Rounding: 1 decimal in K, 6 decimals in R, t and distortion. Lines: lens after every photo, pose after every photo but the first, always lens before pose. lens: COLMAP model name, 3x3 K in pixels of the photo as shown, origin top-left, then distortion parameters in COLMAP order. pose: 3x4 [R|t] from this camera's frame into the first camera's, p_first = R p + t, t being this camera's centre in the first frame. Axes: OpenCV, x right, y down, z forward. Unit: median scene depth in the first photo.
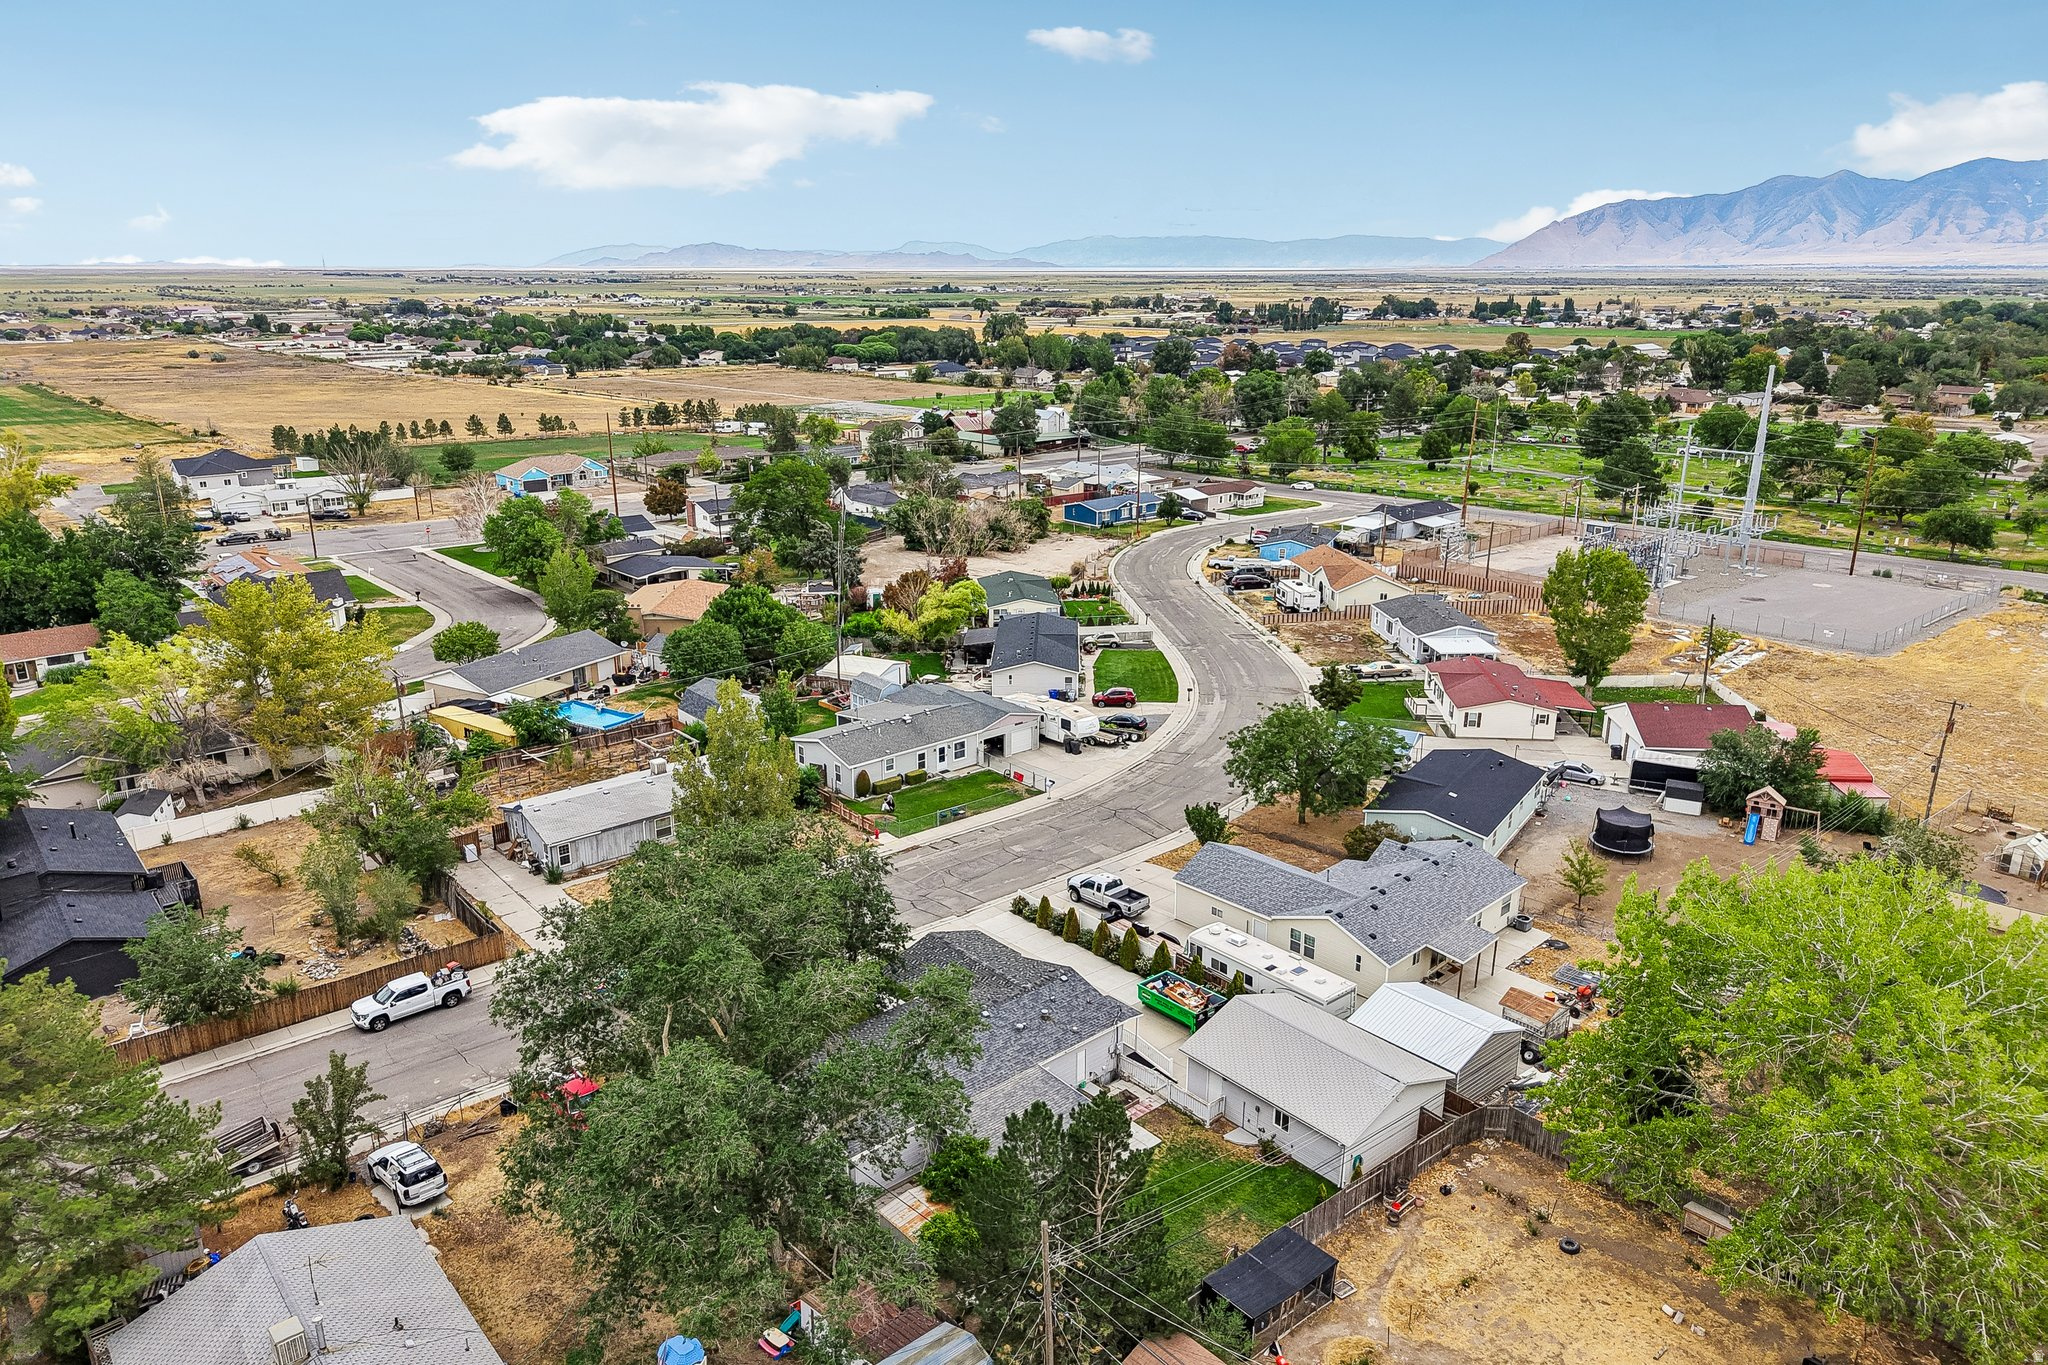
lens RADIAL K [[1361.9, 0, 1026.8], [0, 1361.9, 691.0], [0, 0, 1]] dist [0.056709, -0.070657]
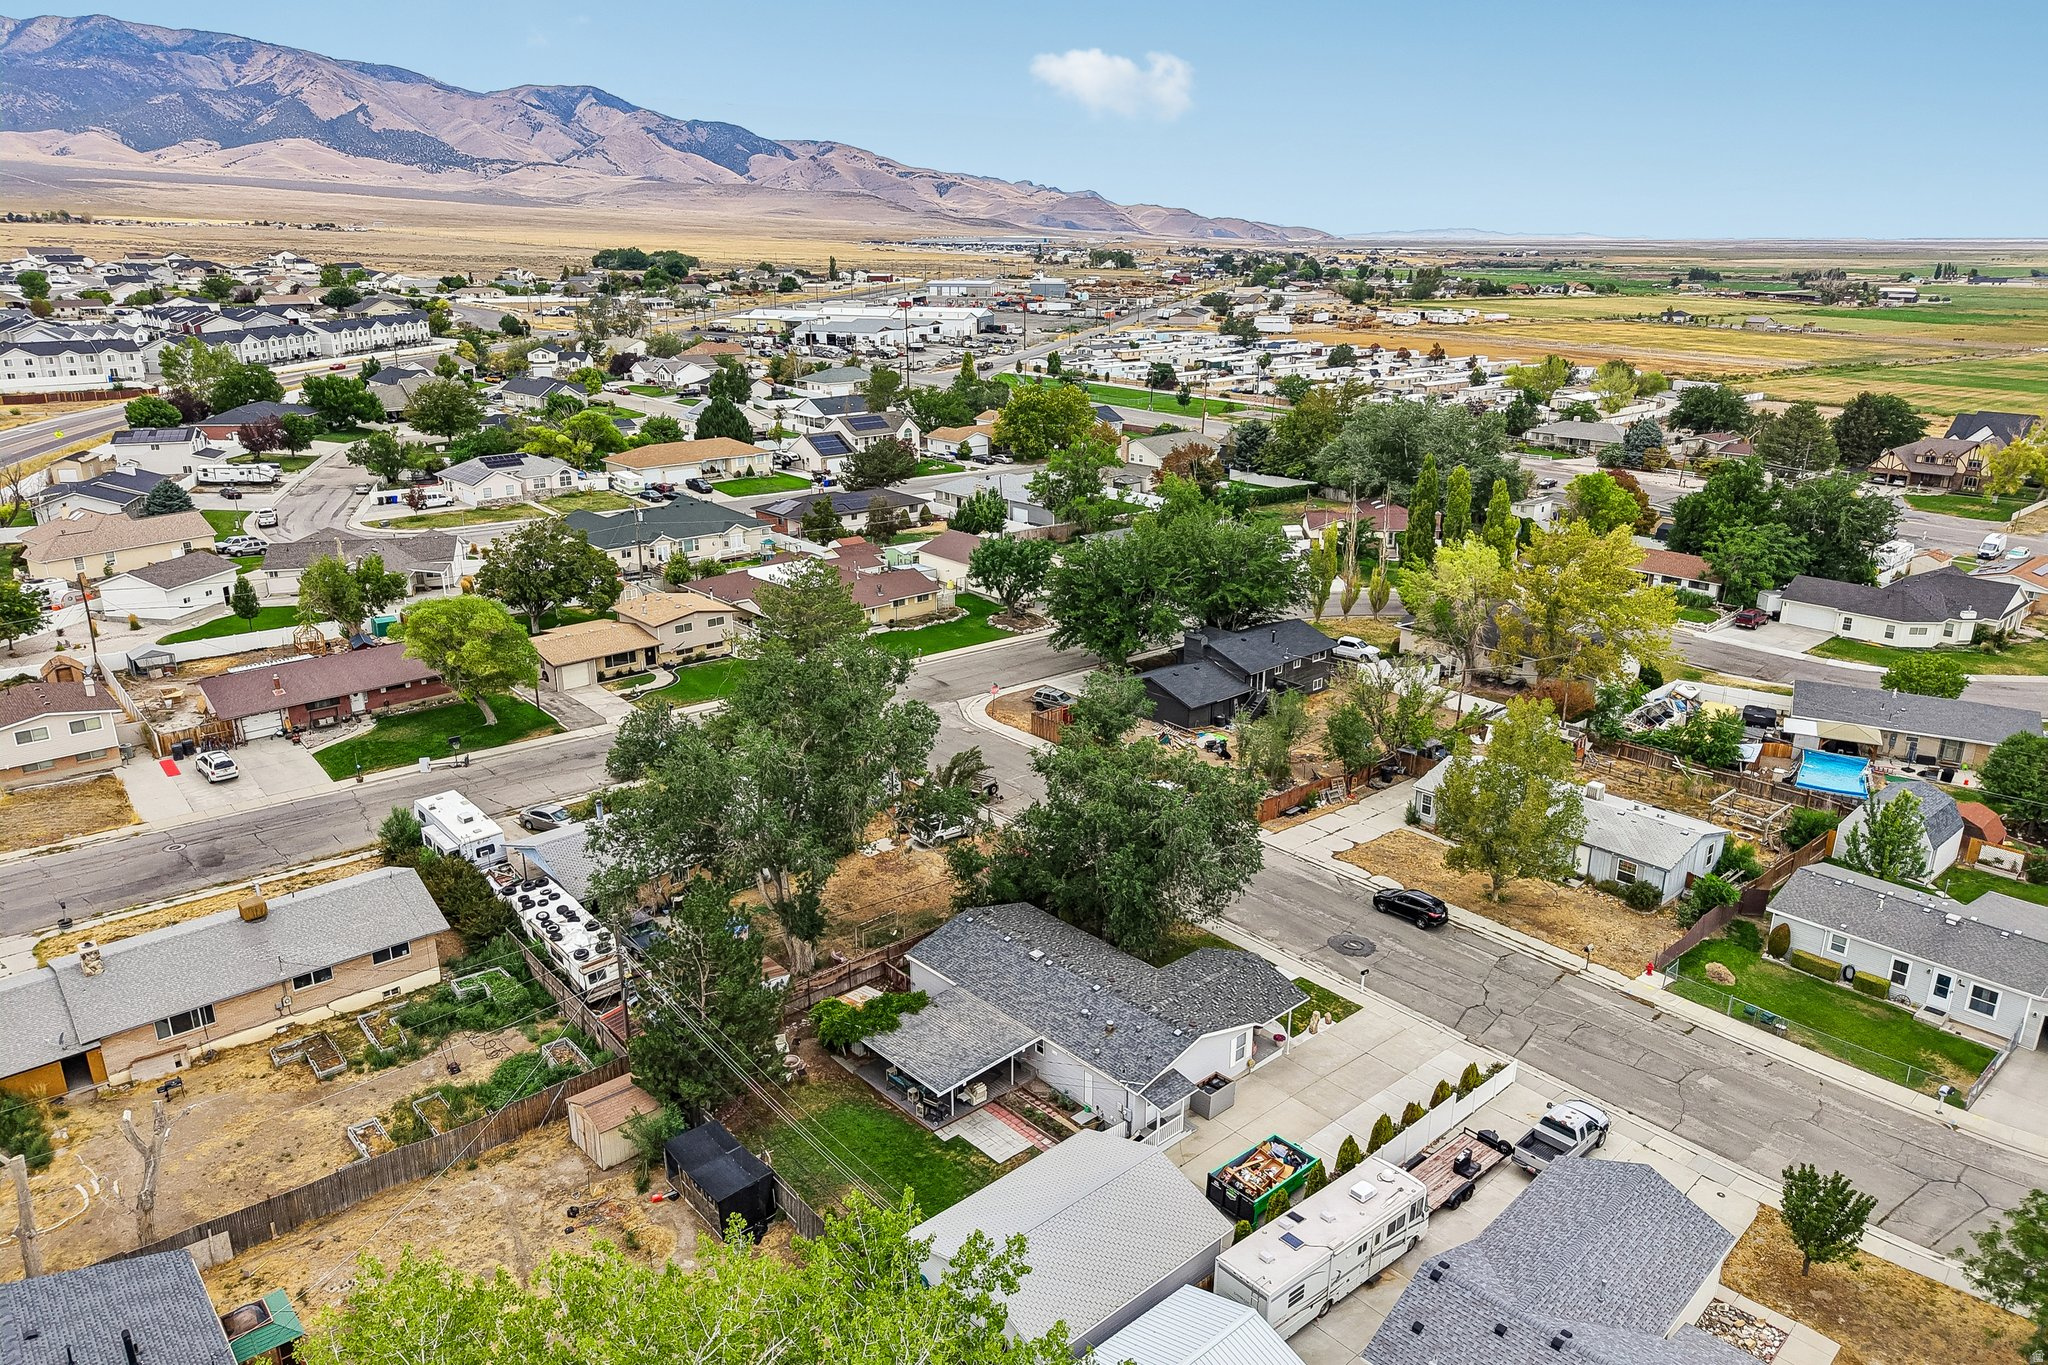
lens RADIAL K [[1362.6, 0, 1027.5], [0, 1362.6, 711.7], [0, 0, 1]] dist [0.002183, -0.010052]
pose [[0.017664, 0.329534, -0.943978, 0.472542], [-0.298360, 0.902848, 0.309593, -0.134640], [0.954290, 0.276177, 0.114268, 0.445148]]
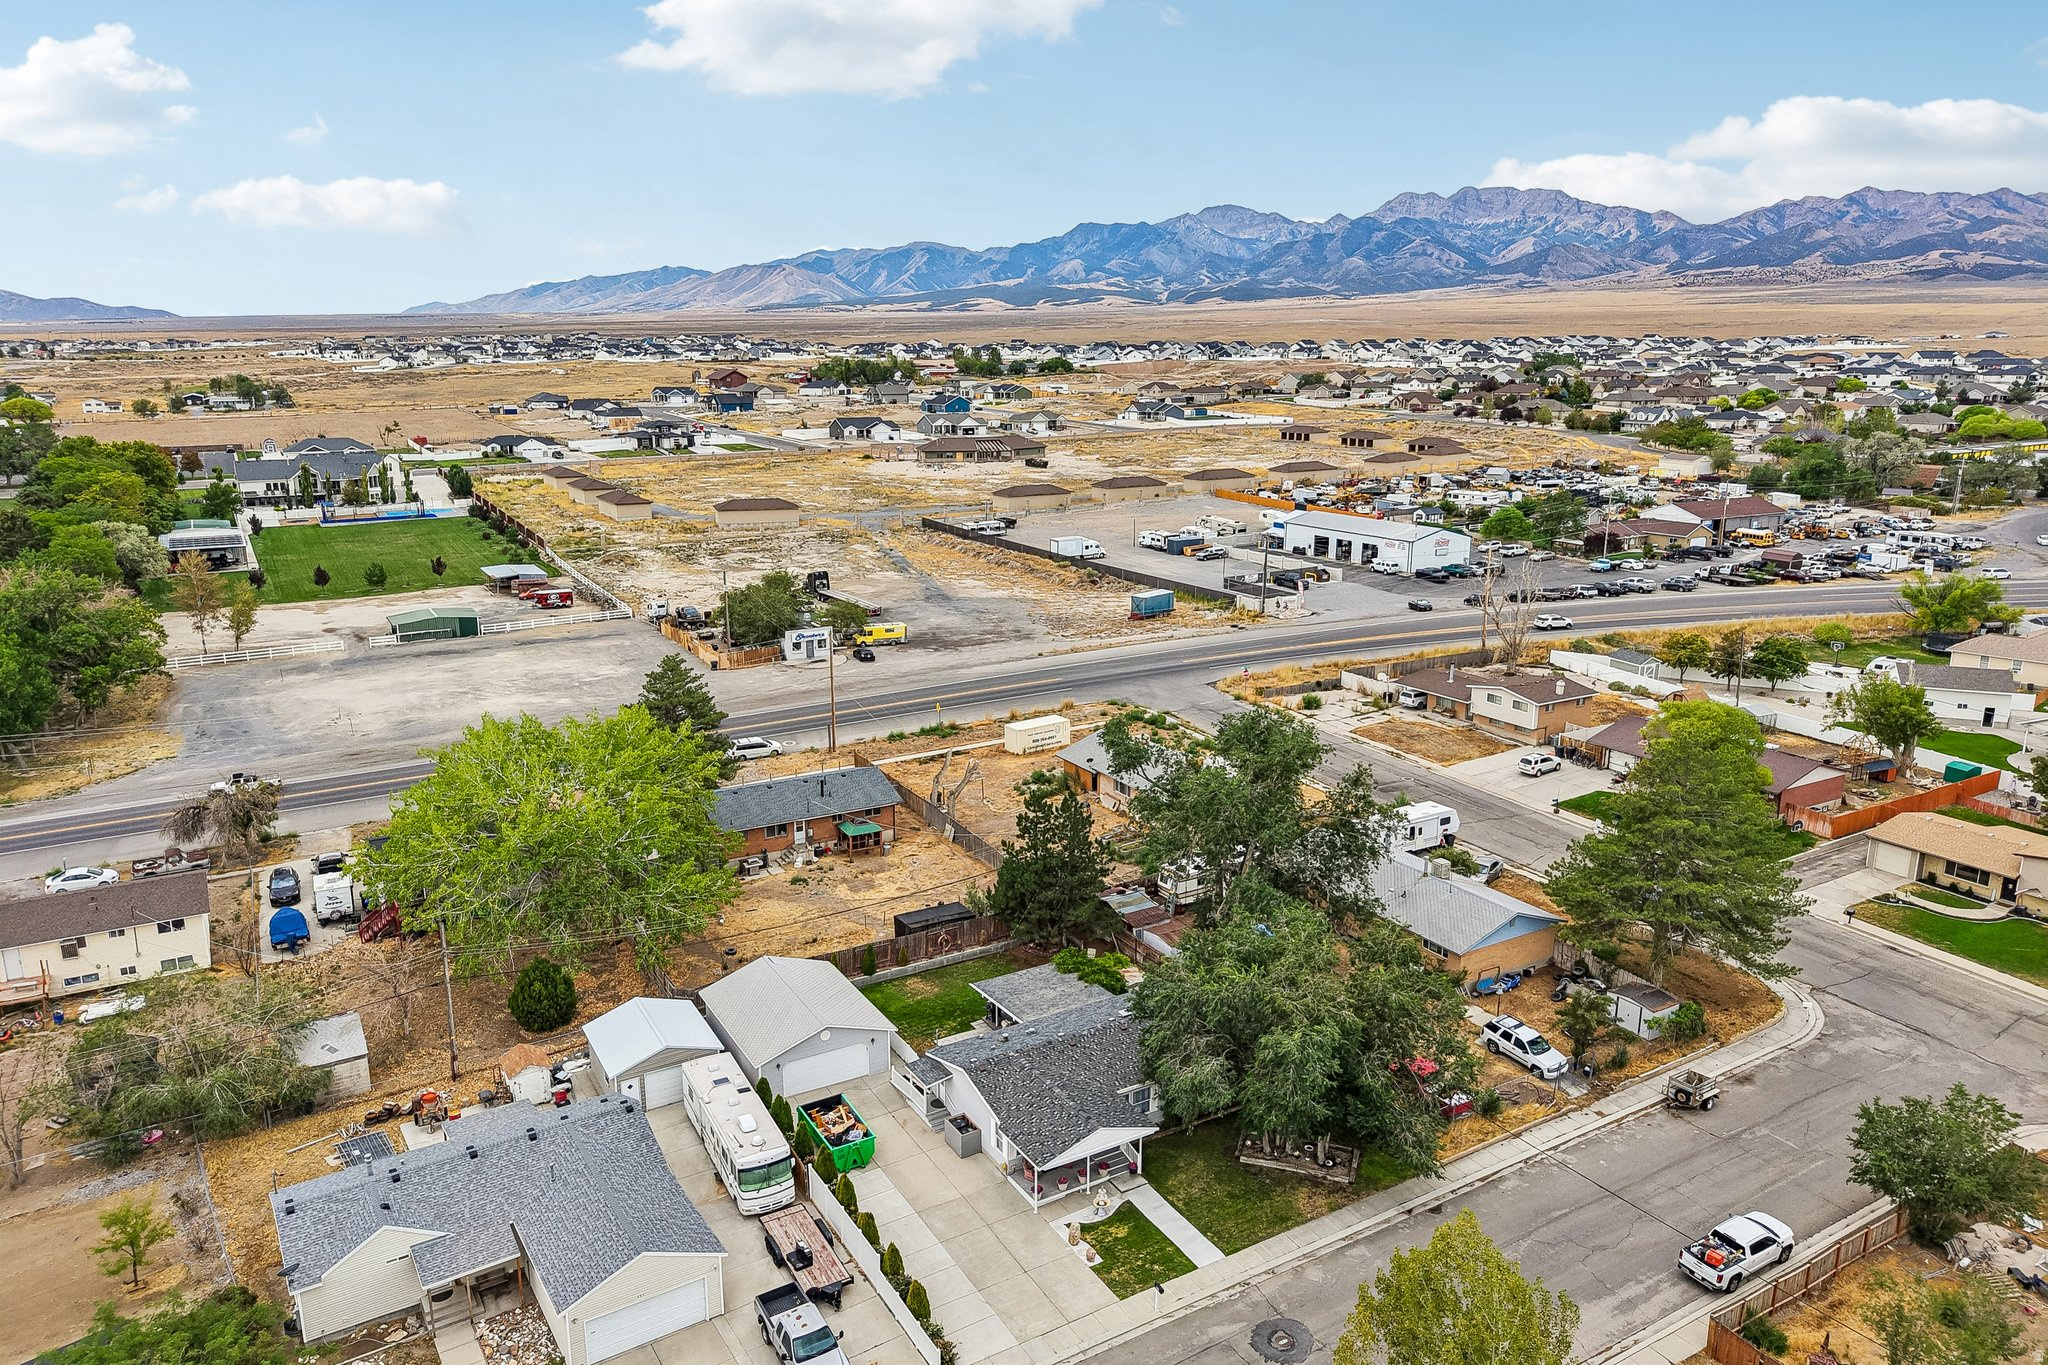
lens RADIAL K [[1361.9, 0, 1026.8], [0, 1361.9, 691.0], [0, 0, 1]] dist [0.056709, -0.070657]
pose [[-0.983616, -0.047492, 0.173908, -0.100122], [0.049726, 0.855774, 0.514954, -0.317067], [-0.173282, 0.515165, -0.839392, 1.010356]]
